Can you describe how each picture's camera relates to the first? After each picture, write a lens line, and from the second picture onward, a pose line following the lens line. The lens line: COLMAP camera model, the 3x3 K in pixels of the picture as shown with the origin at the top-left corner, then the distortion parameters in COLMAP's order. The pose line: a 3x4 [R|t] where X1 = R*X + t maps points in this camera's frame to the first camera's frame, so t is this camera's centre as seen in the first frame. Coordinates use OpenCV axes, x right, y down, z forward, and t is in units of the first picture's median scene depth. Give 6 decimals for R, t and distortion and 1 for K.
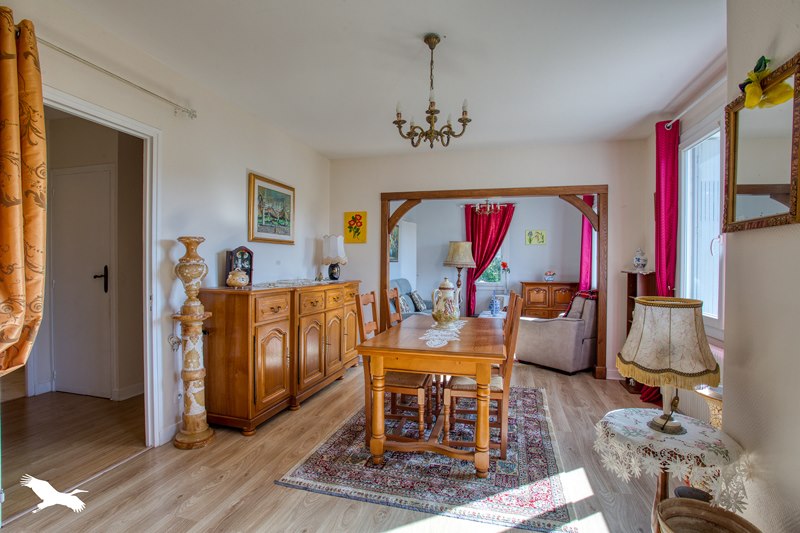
lens RADIAL K [[402.0, 0, 399.3], [0, 402.0, 266.3], [0, 0, 1]] dist [-0.004488, -0.000166]
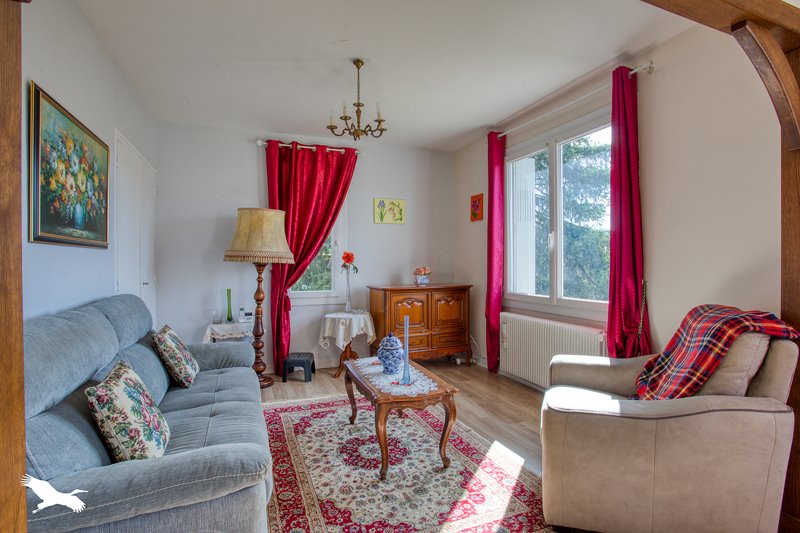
lens RADIAL K [[402.0, 0, 397.7], [0, 402.0, 263.5], [0, 0, 1]] dist [-0.004488, -0.000166]
pose [[0.799350, -0.009420, 0.600792, -0.008533], [0.012646, 0.999919, -0.001147, 0.005949], [-0.600732, 0.008515, 0.799405, 0.514693]]
